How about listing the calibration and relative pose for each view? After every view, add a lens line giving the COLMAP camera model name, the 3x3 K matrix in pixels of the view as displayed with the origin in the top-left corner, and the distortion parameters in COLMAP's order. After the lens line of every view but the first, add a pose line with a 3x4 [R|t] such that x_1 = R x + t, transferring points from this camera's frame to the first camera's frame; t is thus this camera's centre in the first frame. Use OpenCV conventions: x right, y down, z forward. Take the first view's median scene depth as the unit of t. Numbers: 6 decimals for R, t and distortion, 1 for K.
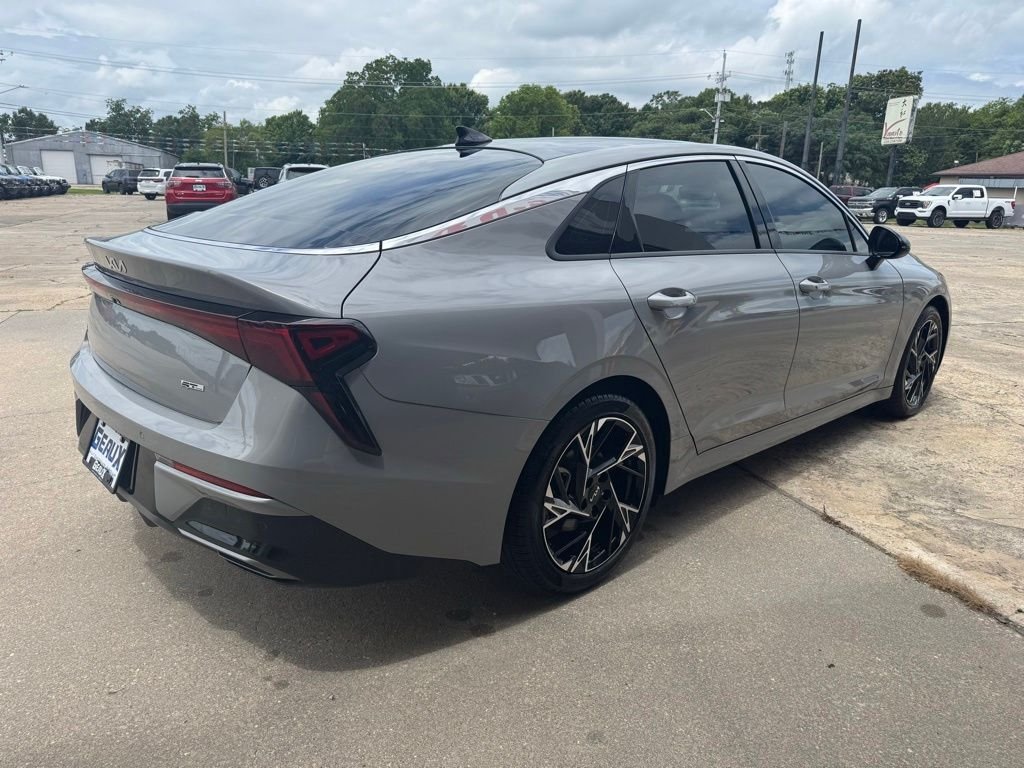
lens RADIAL K [[741.9, 0, 512.3], [0, 741.9, 380.4], [0, 0, 1]] dist [0.040887, -0.051635]
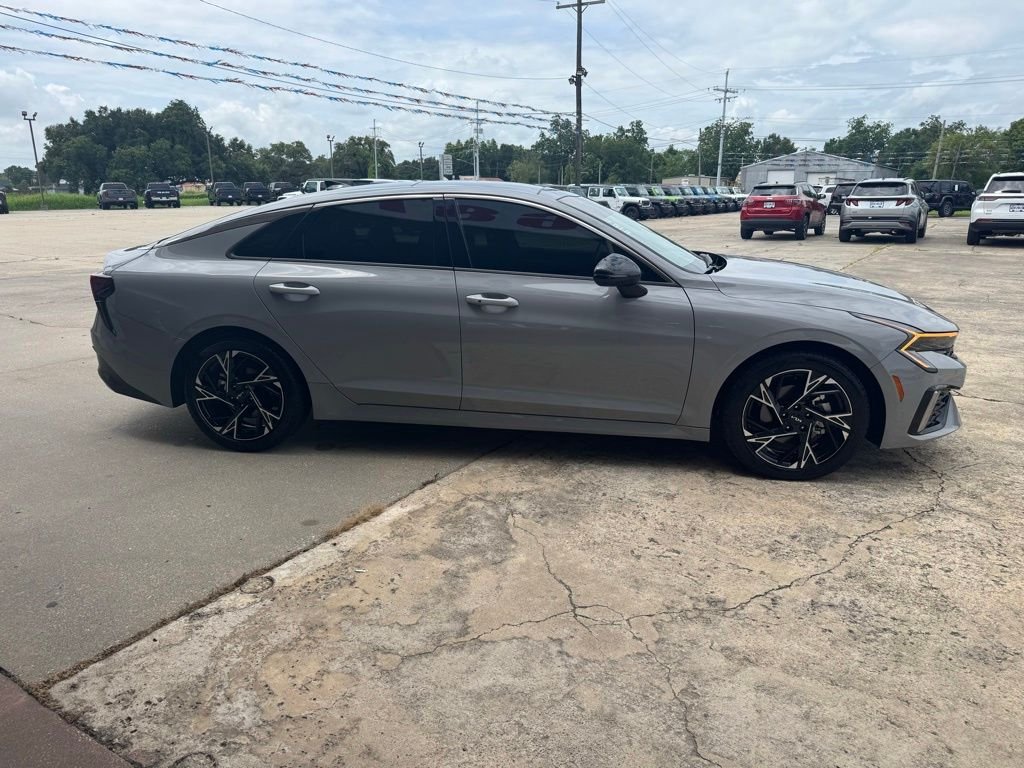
lens RADIAL K [[741.9, 0, 506.4], [0, 741.9, 384.2], [0, 0, 1]] dist [0.040887, -0.051635]
pose [[0.600738, 0.176059, -0.779819, 1.295173], [-0.185490, 0.979525, 0.078254, -0.087378], [0.777630, 0.097638, 0.621095, 0.281697]]
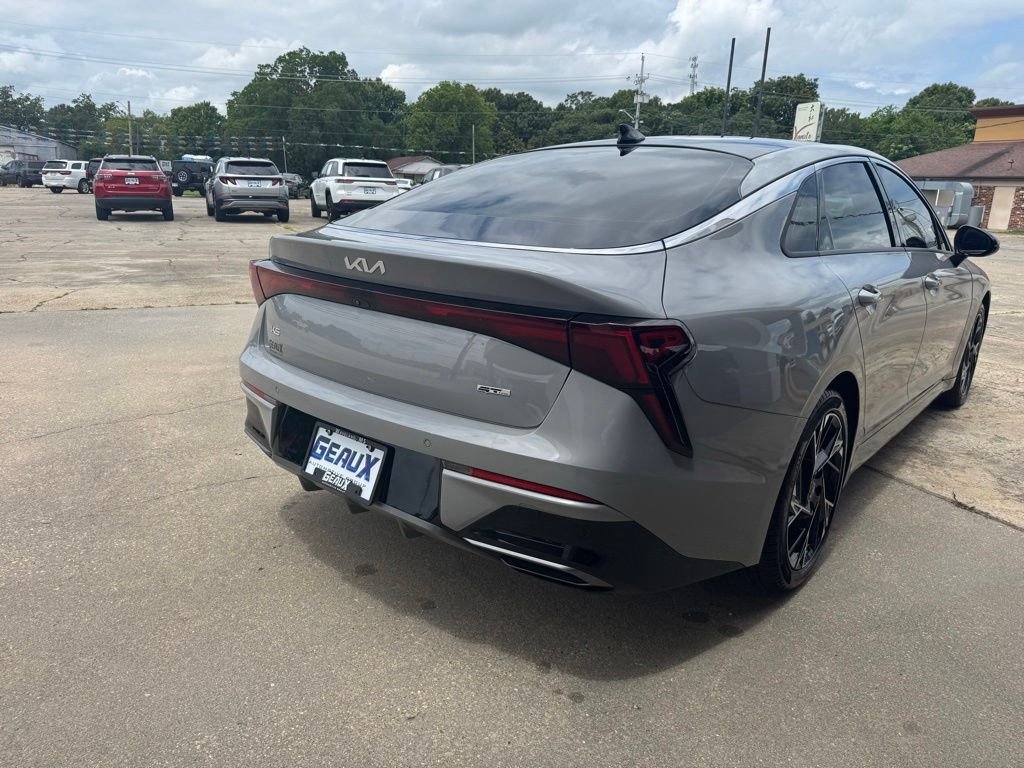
lens RADIAL K [[741.9, 0, 510.2], [0, 741.9, 376.4], [0, 0, 1]] dist [0.040887, -0.051635]
pose [[0.993405, -0.018730, 0.113119, -0.288052], [0.018878, 0.999822, -0.000243, -0.005816], [-0.113094, 0.002377, 0.993581, 0.027287]]
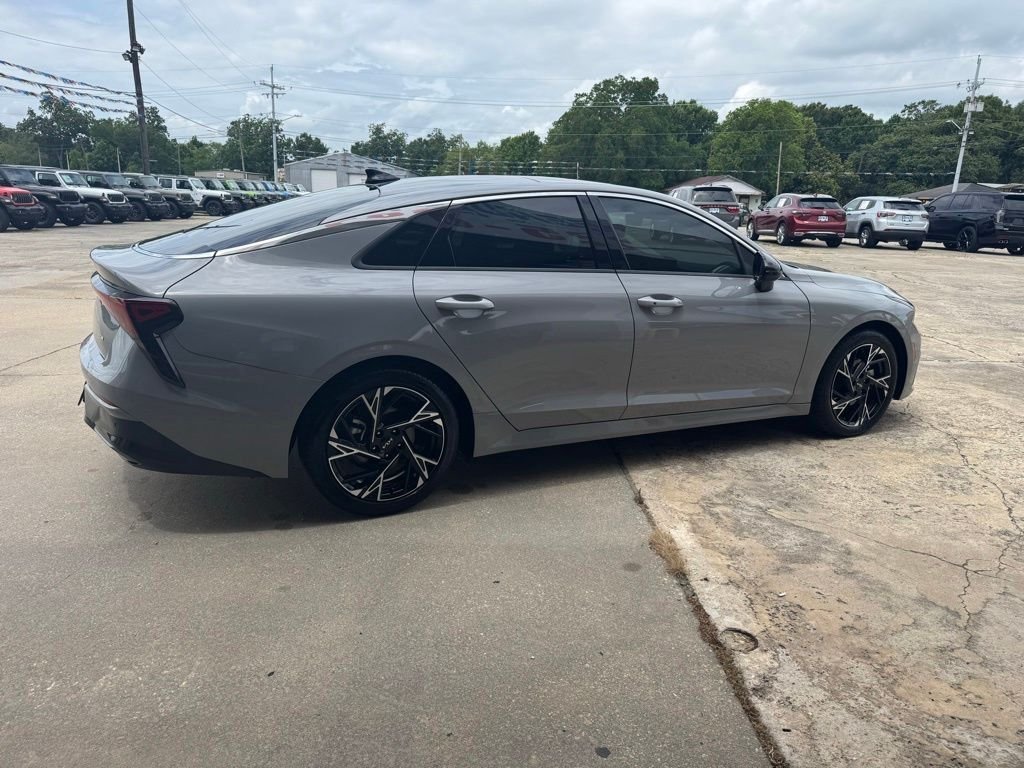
lens RADIAL K [[741.9, 0, 513.5], [0, 741.9, 374.3], [0, 0, 1]] dist [0.040887, -0.051635]
pose [[0.954566, 0.074440, -0.288554, 0.499882], [-0.082192, 0.996506, -0.014824, 0.020512], [0.286442, 0.037867, 0.957349, -0.162179]]
